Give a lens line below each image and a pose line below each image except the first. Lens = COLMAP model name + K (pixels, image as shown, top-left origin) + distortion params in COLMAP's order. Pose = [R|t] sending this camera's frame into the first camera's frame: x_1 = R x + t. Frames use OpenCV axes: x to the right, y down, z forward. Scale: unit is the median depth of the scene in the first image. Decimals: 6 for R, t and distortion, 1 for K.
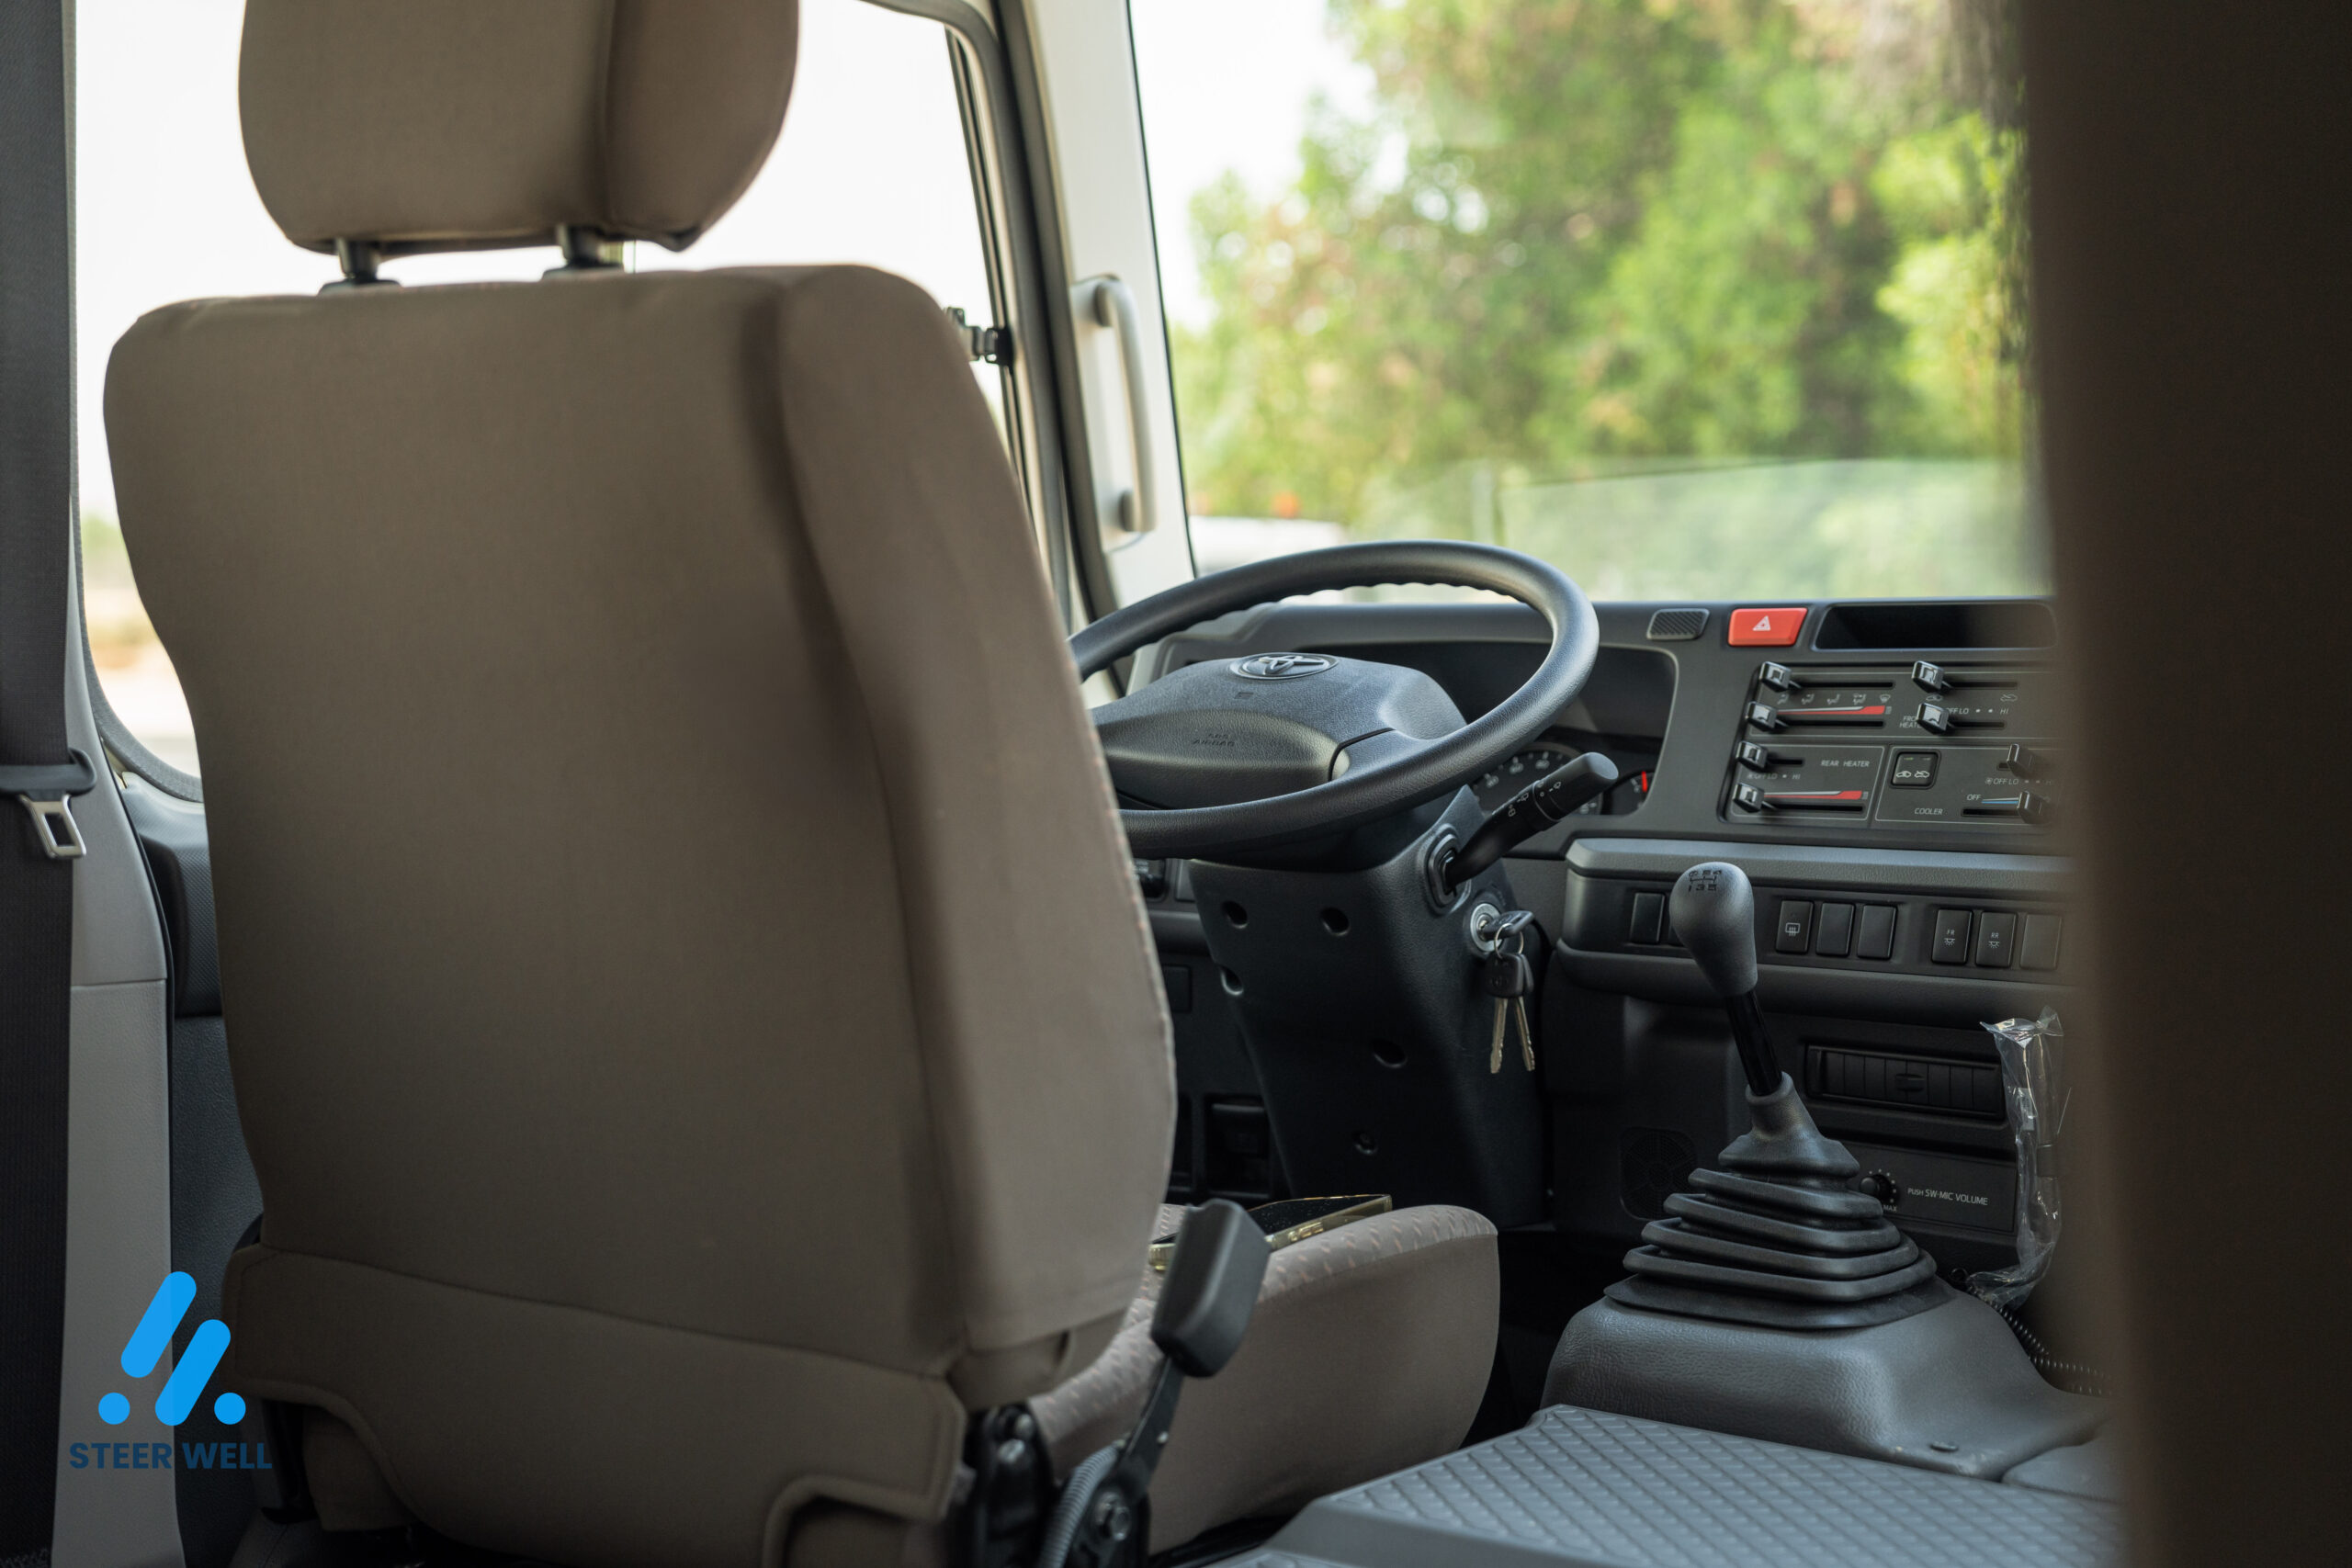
lens RADIAL K [[3393.8, 0, 1176.0], [0, 3393.8, 784.0], [0, 0, 1]] dist [0.080419, 0.663462]
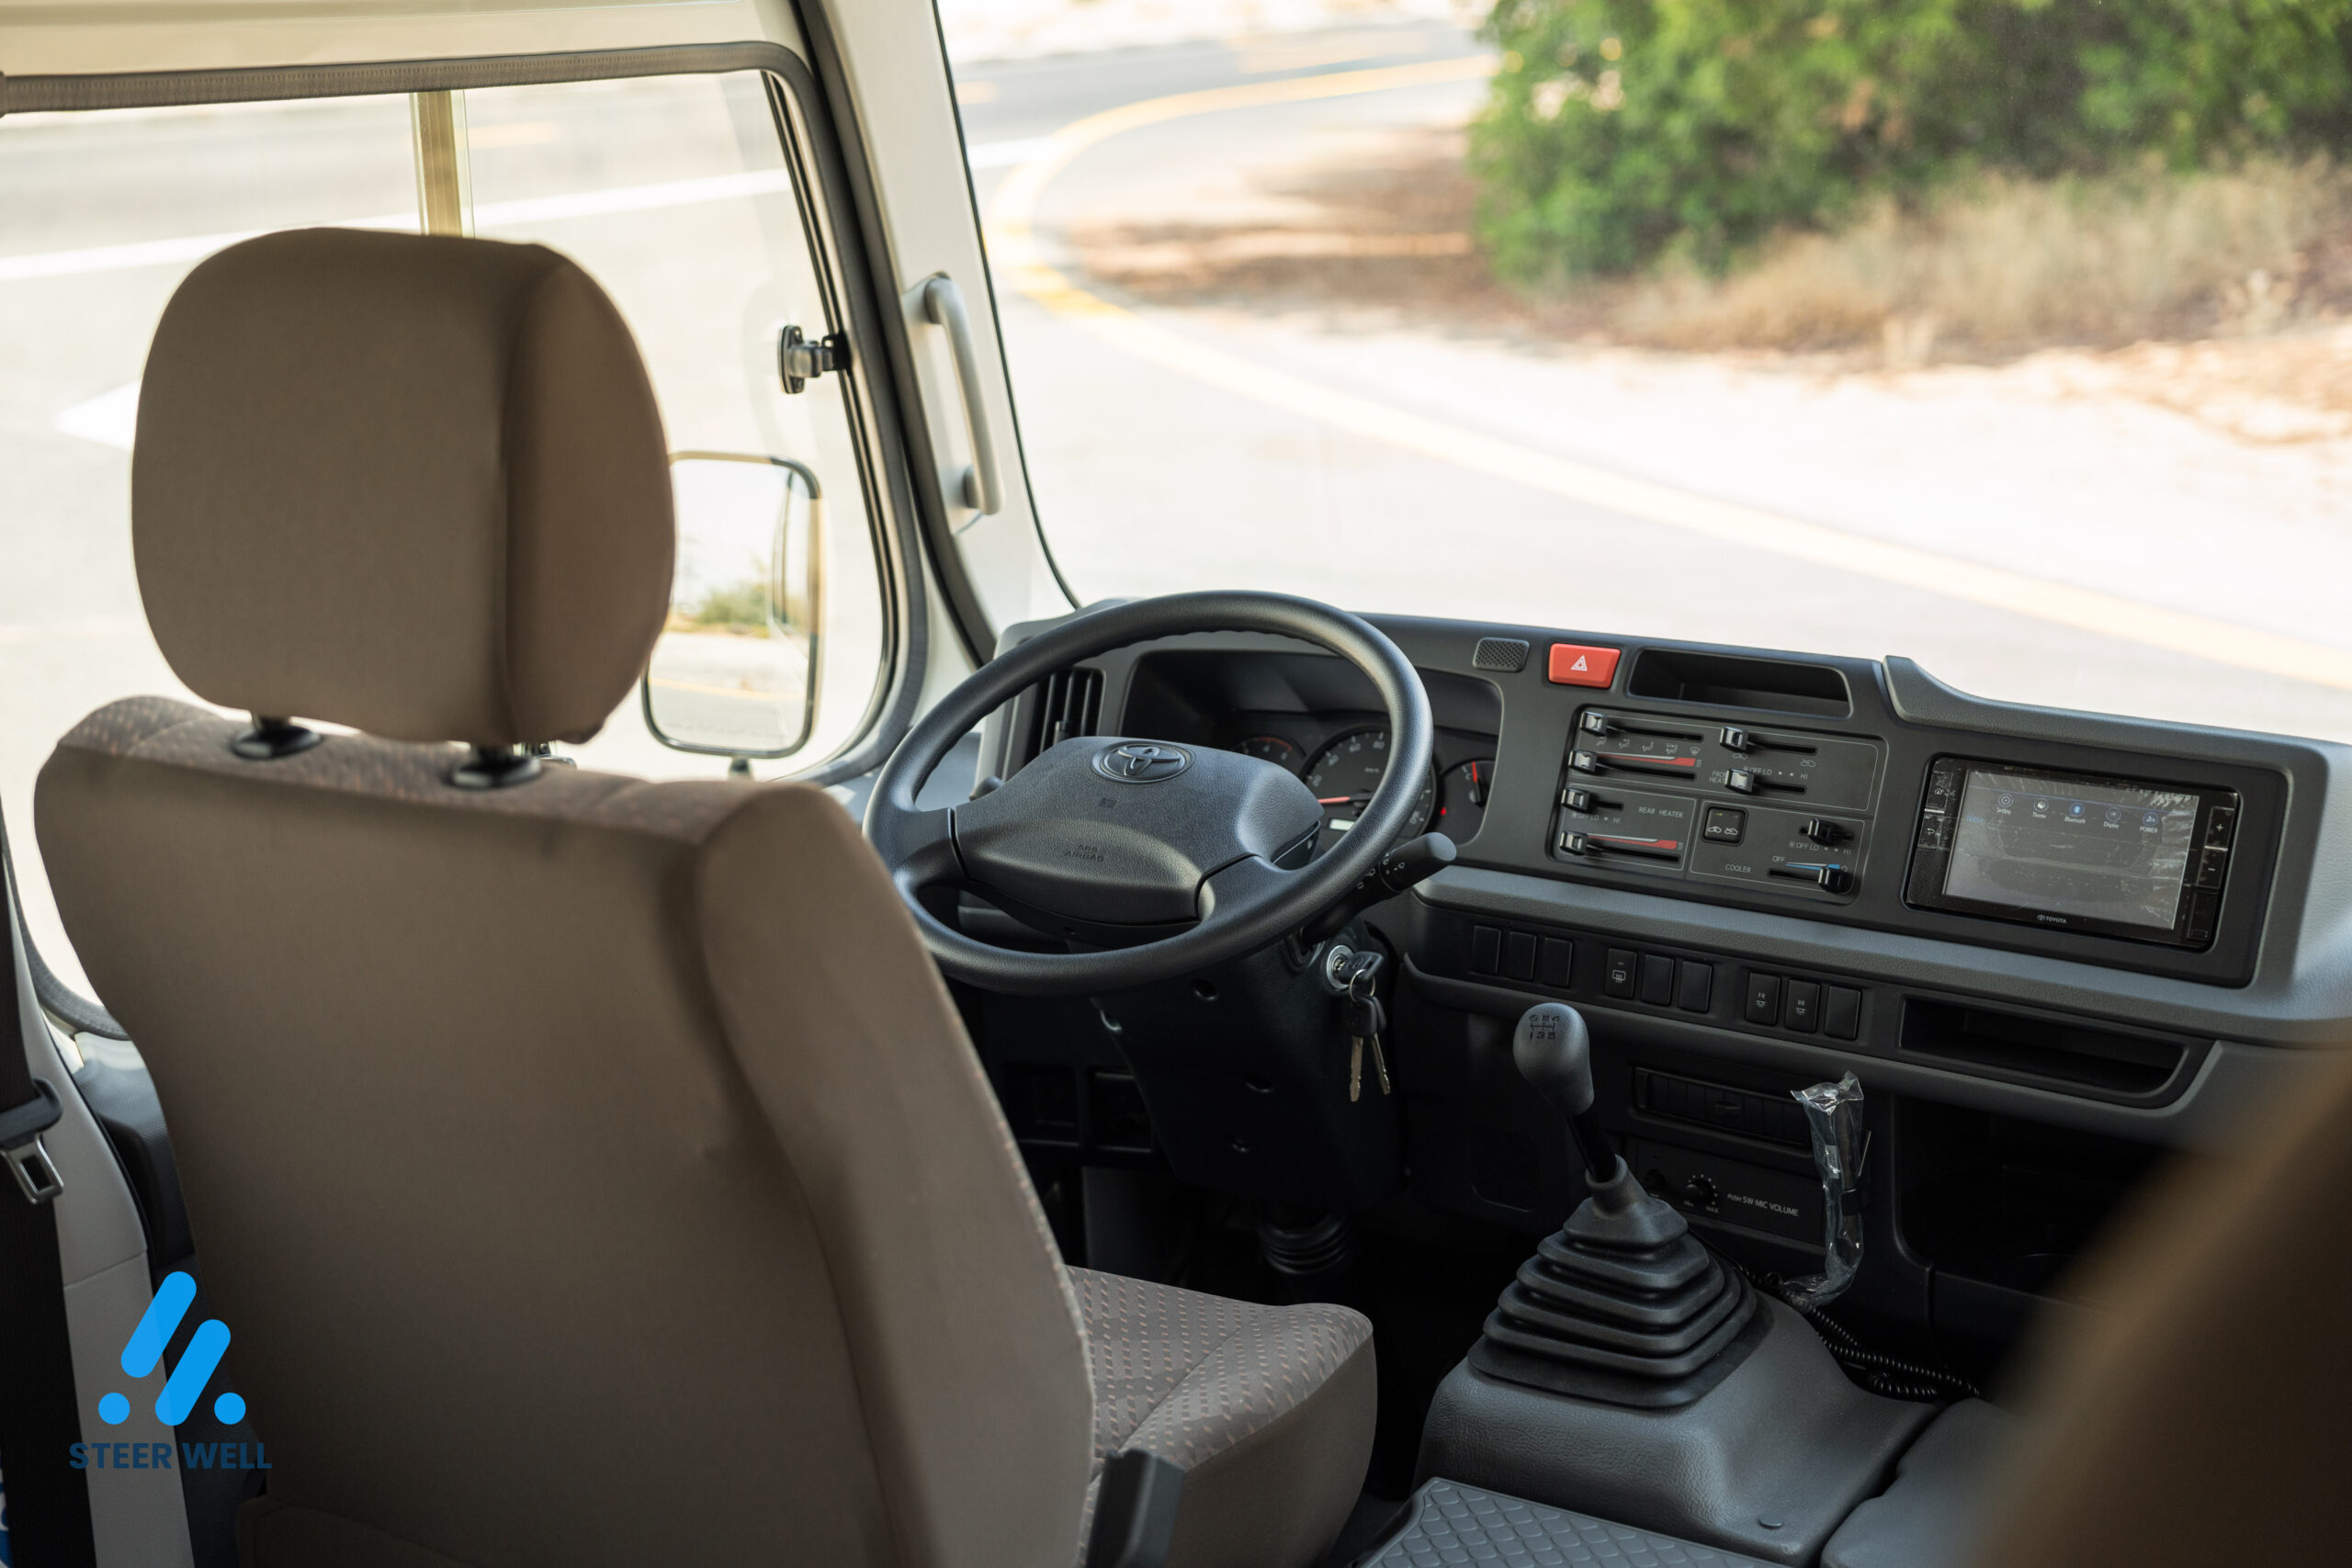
lens RADIAL K [[3258.3, 0, 1175.4], [0, 3258.3, 794.3], [0, 0, 1]] dist [0.156572, -0.060351]
pose [[0.996123, -0.073491, 0.048346, -0.008617], [0.061022, 0.973144, 0.221962, -0.256420], [-0.063360, -0.218151, 0.973856, -0.007922]]
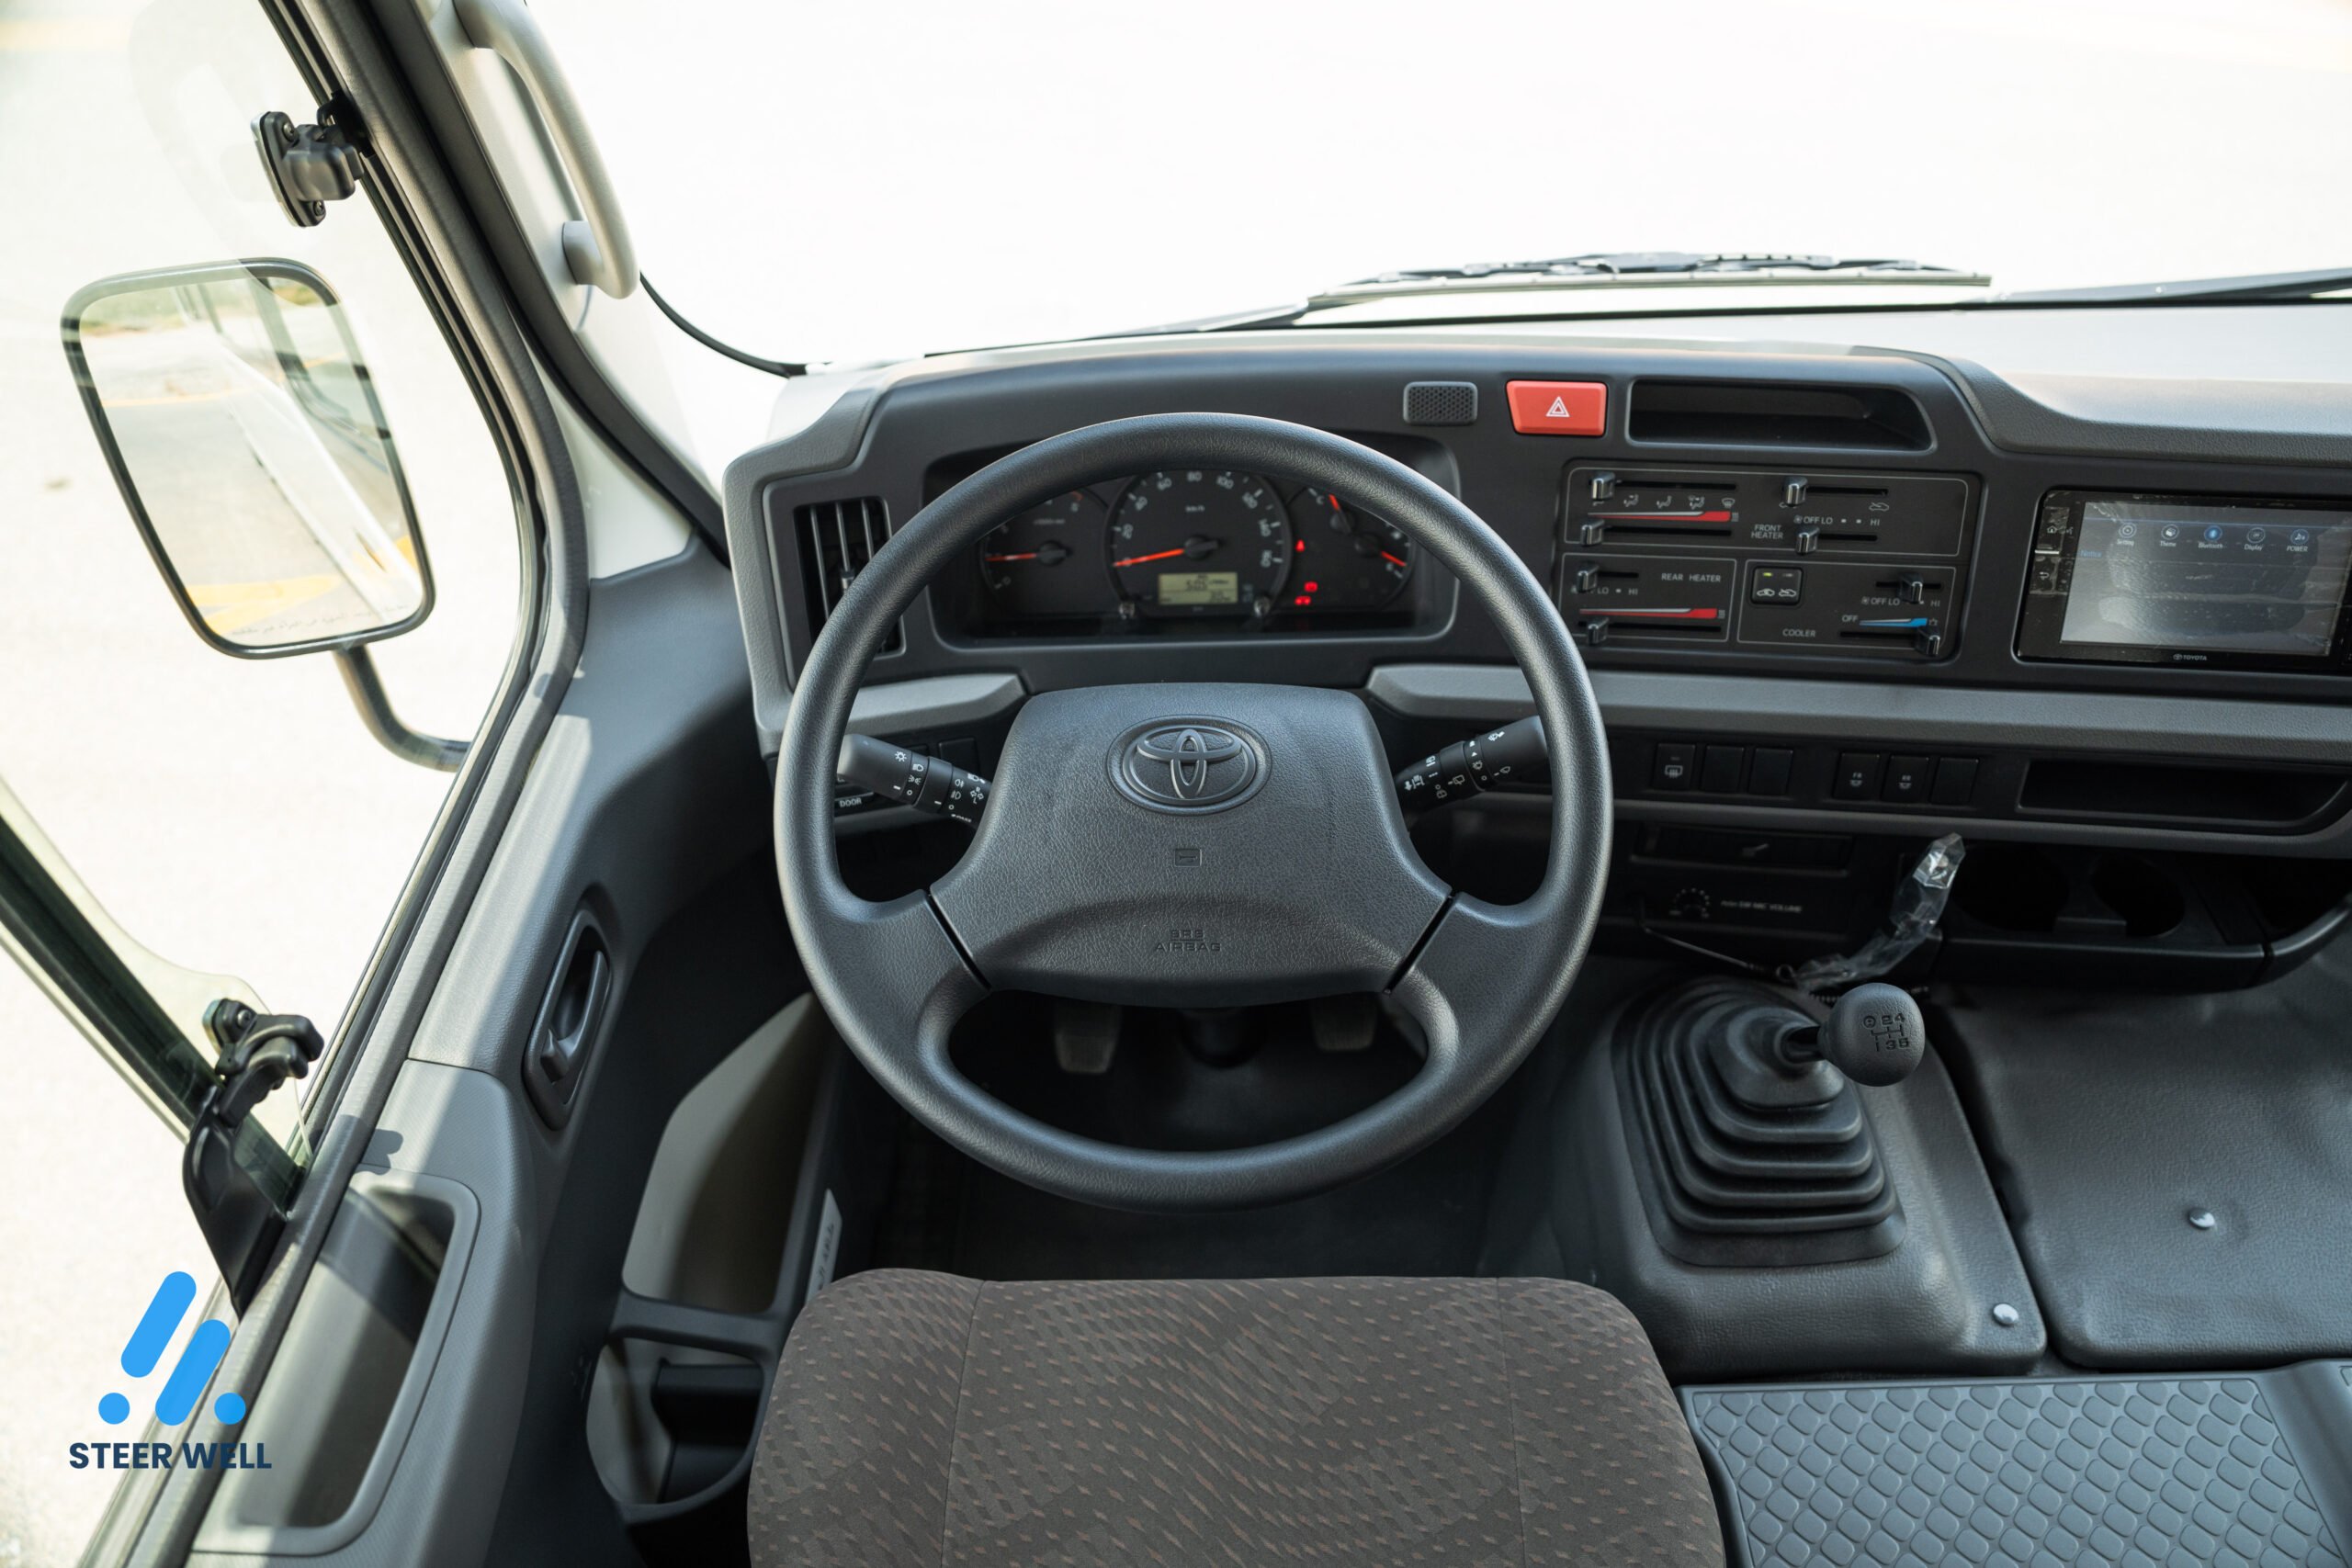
lens RADIAL K [[1612.8, 0, 1177.3], [0, 1612.8, 765.5], [0, 0, 1]] dist [-0.116006, 0.097325]
pose [[0.817691, -0.439893, 0.371316, -0.104135], [0.079614, 0.725247, 0.683870, -0.281165], [-0.570126, -0.529632, 0.628050, 0.788947]]
